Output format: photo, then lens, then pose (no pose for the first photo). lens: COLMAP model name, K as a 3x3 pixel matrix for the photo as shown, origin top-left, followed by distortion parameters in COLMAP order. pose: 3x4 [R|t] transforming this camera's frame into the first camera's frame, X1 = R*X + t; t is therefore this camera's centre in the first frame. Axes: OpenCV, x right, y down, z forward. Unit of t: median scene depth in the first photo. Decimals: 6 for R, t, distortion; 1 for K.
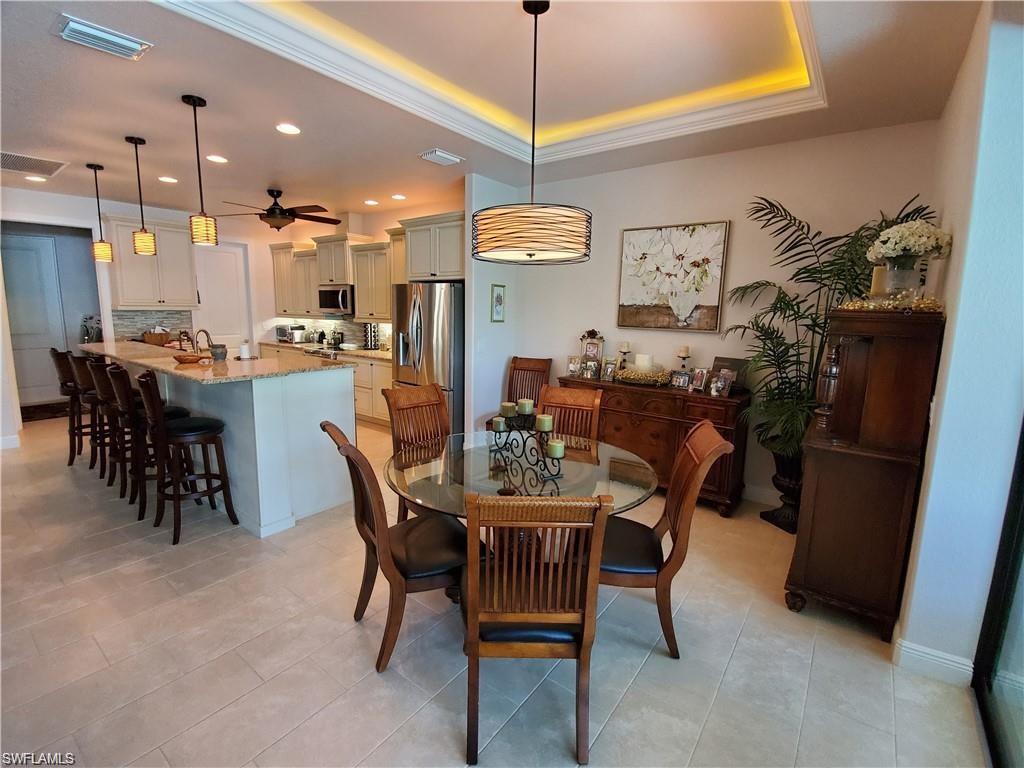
lens RADIAL K [[467.8, 0, 510.7], [0, 467.8, 382.6], [0, 0, 1]] dist [0.002292, -0.002019]
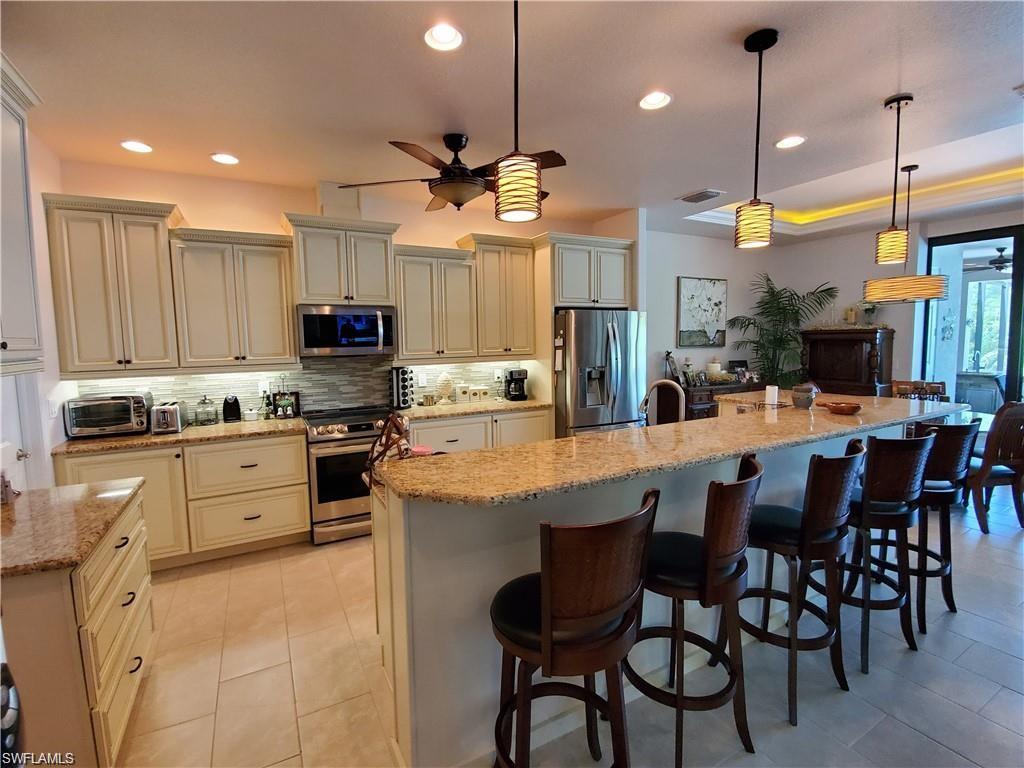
lens RADIAL K [[467.8, 0, 509.3], [0, 467.8, 380.9], [0, 0, 1]] dist [0.002292, -0.002019]
pose [[0.414911, -0.108352, 0.903388, -1.296731], [0.168130, 0.984916, 0.040911, -0.174729], [-0.894193, 0.134912, 0.426869, 0.951927]]
